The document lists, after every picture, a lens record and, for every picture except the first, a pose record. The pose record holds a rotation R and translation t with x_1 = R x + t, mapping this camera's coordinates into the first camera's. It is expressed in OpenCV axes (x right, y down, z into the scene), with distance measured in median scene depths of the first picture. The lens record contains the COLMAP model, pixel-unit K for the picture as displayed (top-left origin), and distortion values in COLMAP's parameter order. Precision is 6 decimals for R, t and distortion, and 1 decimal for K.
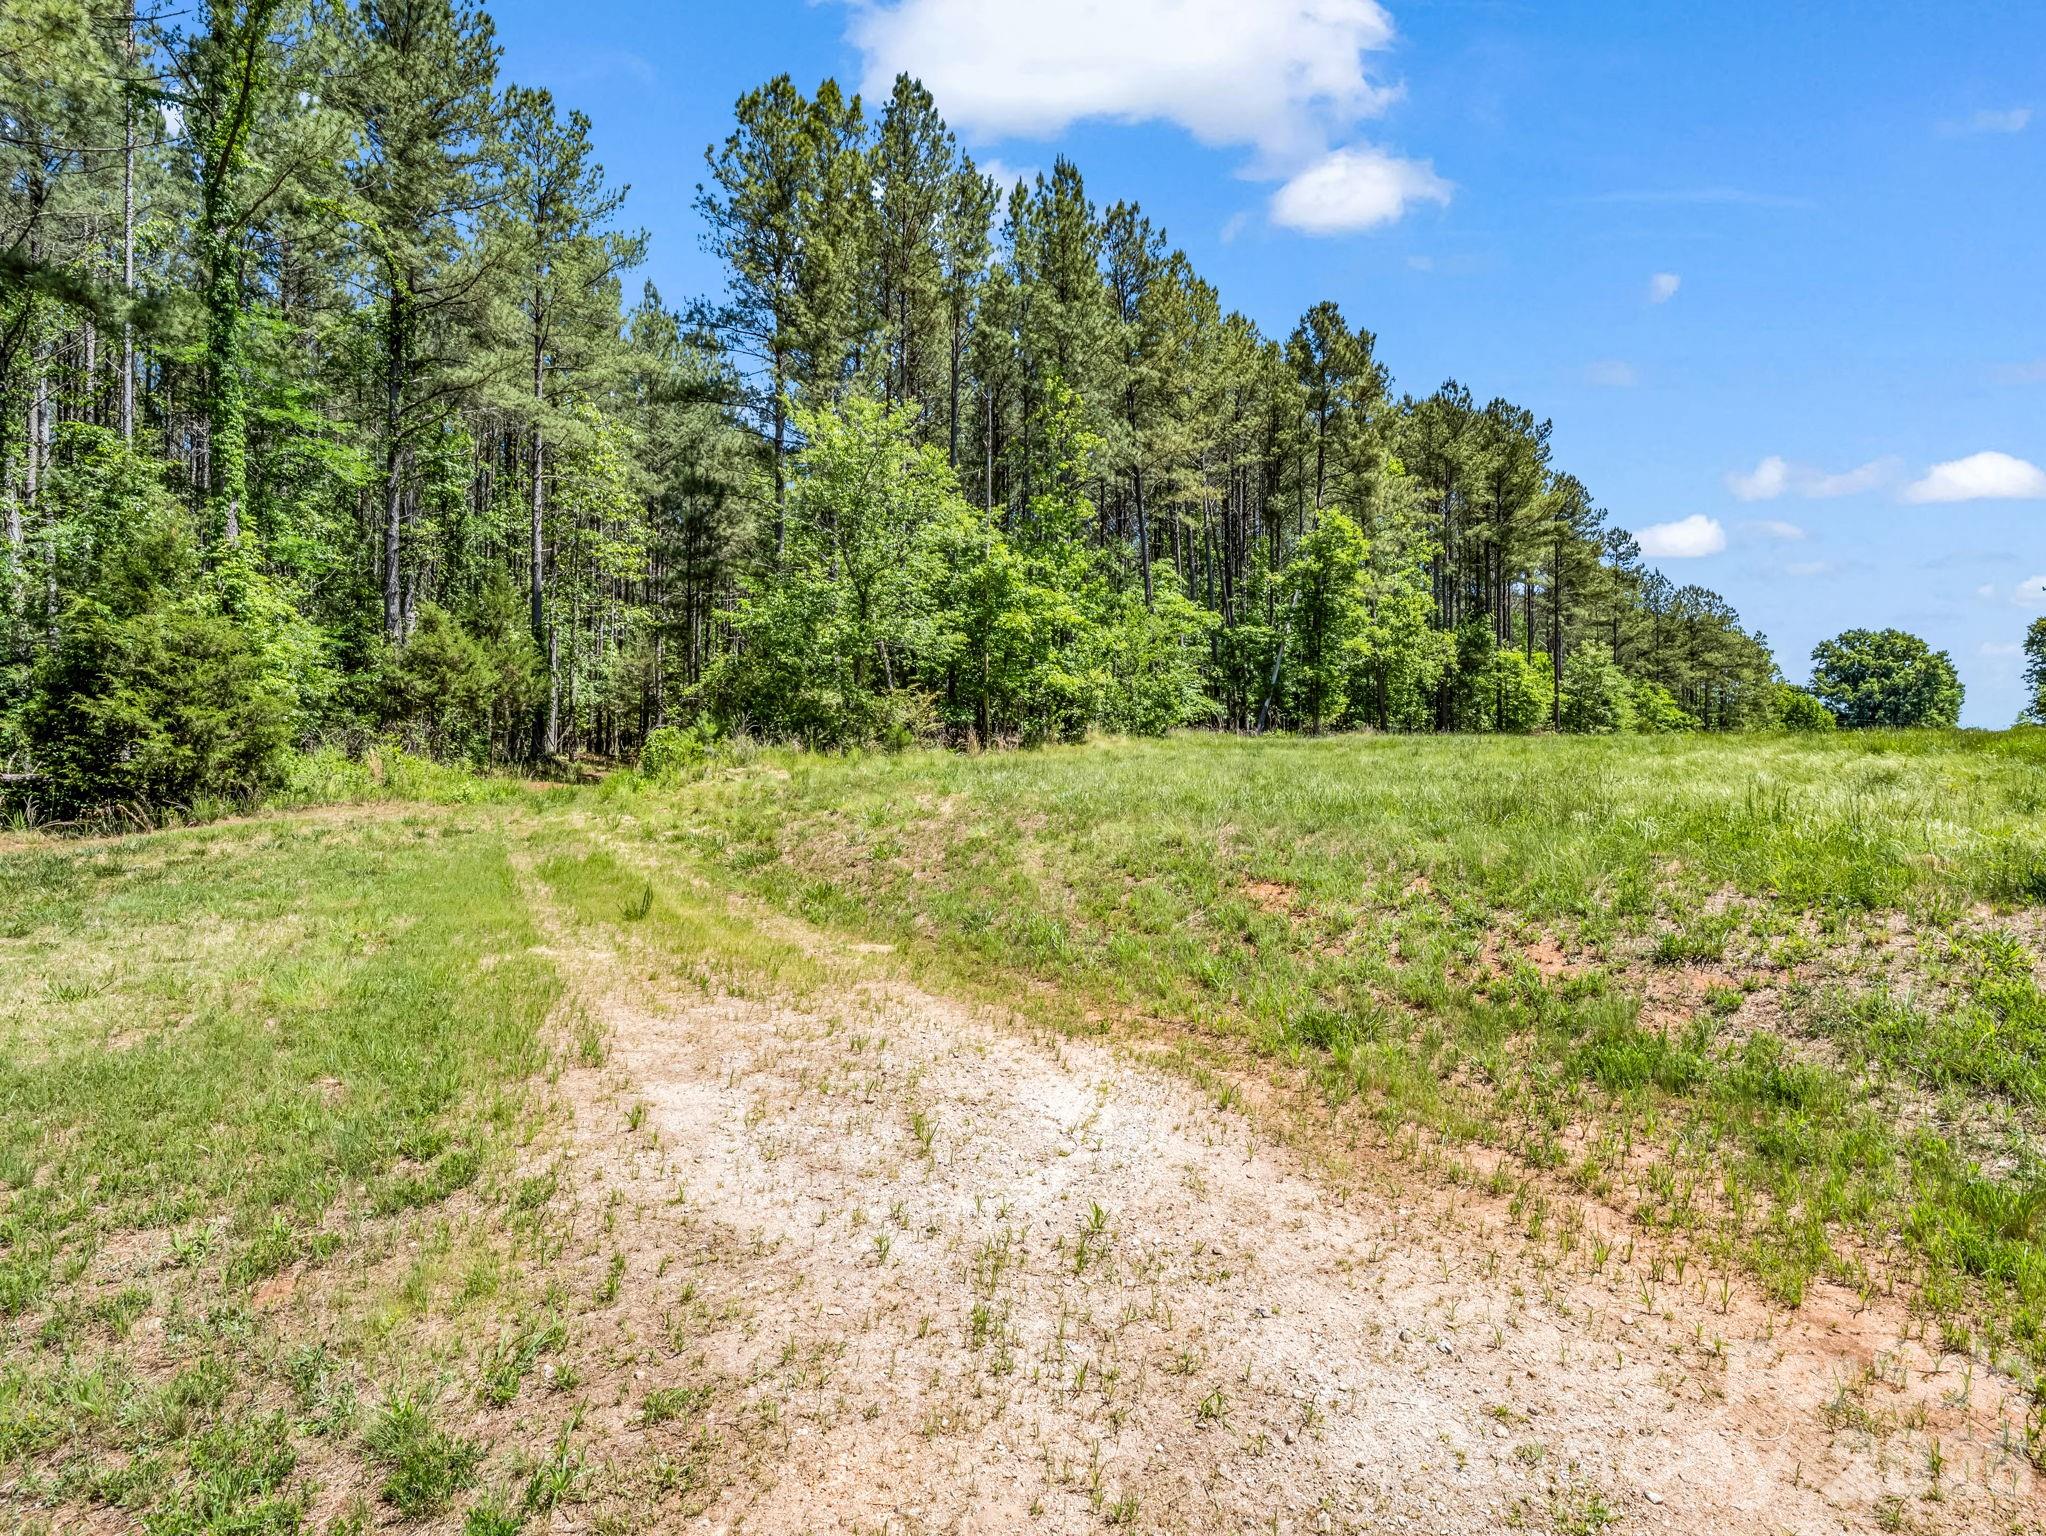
lens RADIAL K [[1840.6, 0, 1057.7], [0, 1840.6, 776.5], [0, 0, 1]] dist [0.025867, -0.051347]
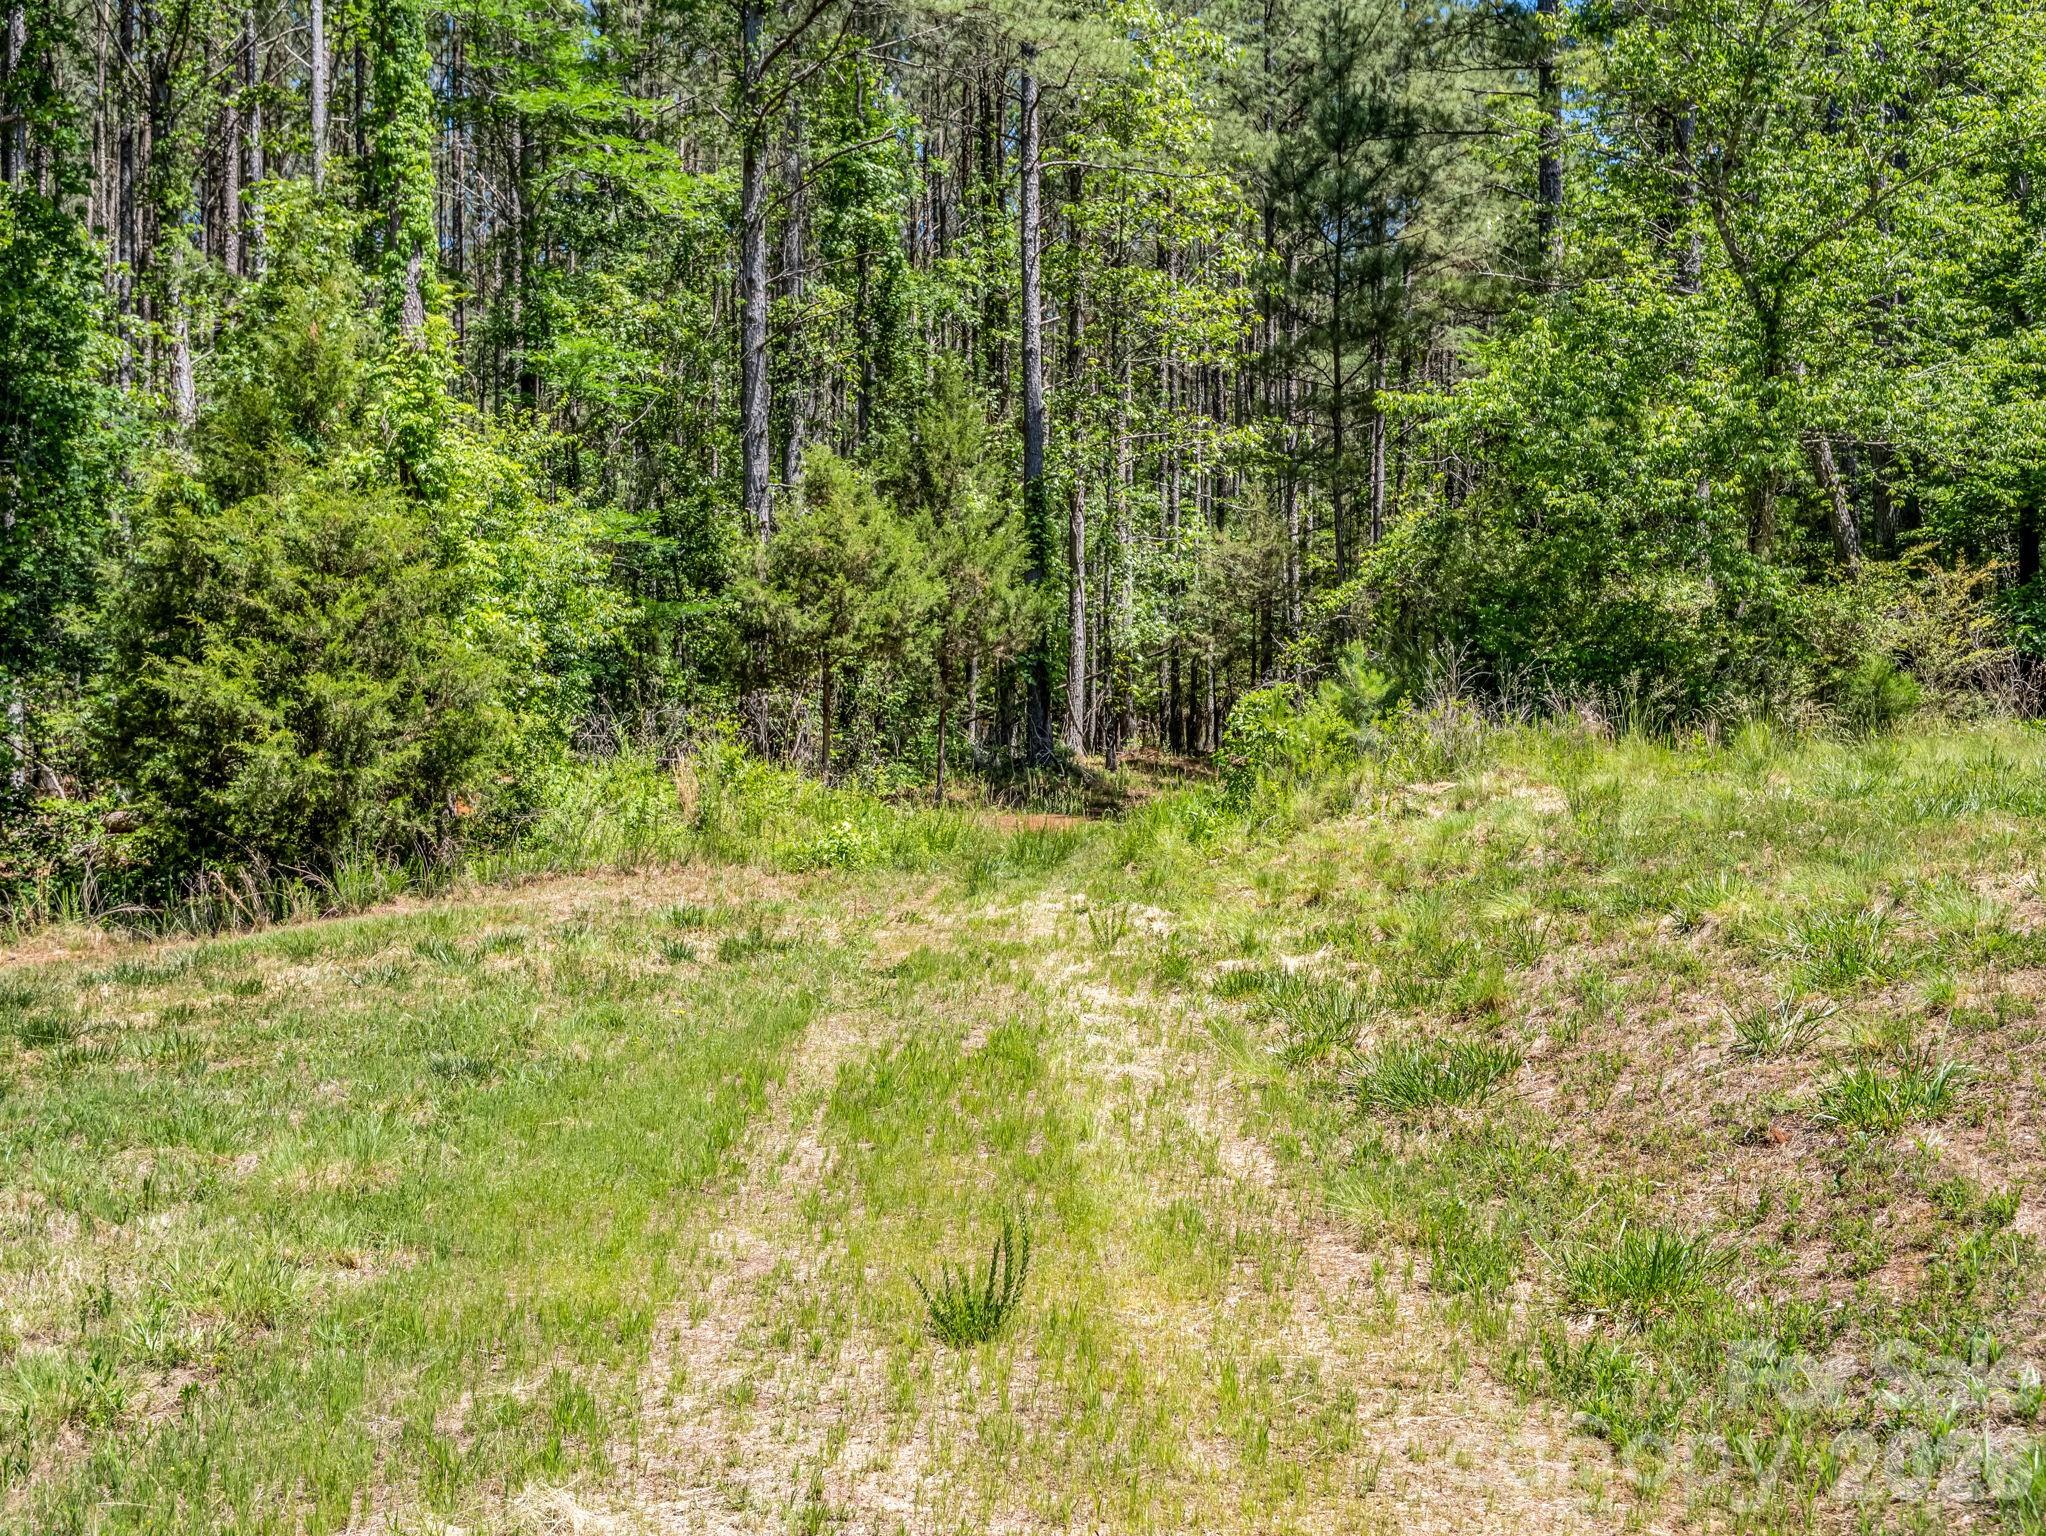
lens RADIAL K [[1840.6, 0, 1057.7], [0, 1840.6, 776.5], [0, 0, 1]] dist [0.025867, -0.051347]
pose [[0.894378, -0.013130, -0.447119, -0.068717], [0.018029, 0.999815, 0.006702, -0.009636], [0.446949, -0.014055, 0.894449, 0.598384]]
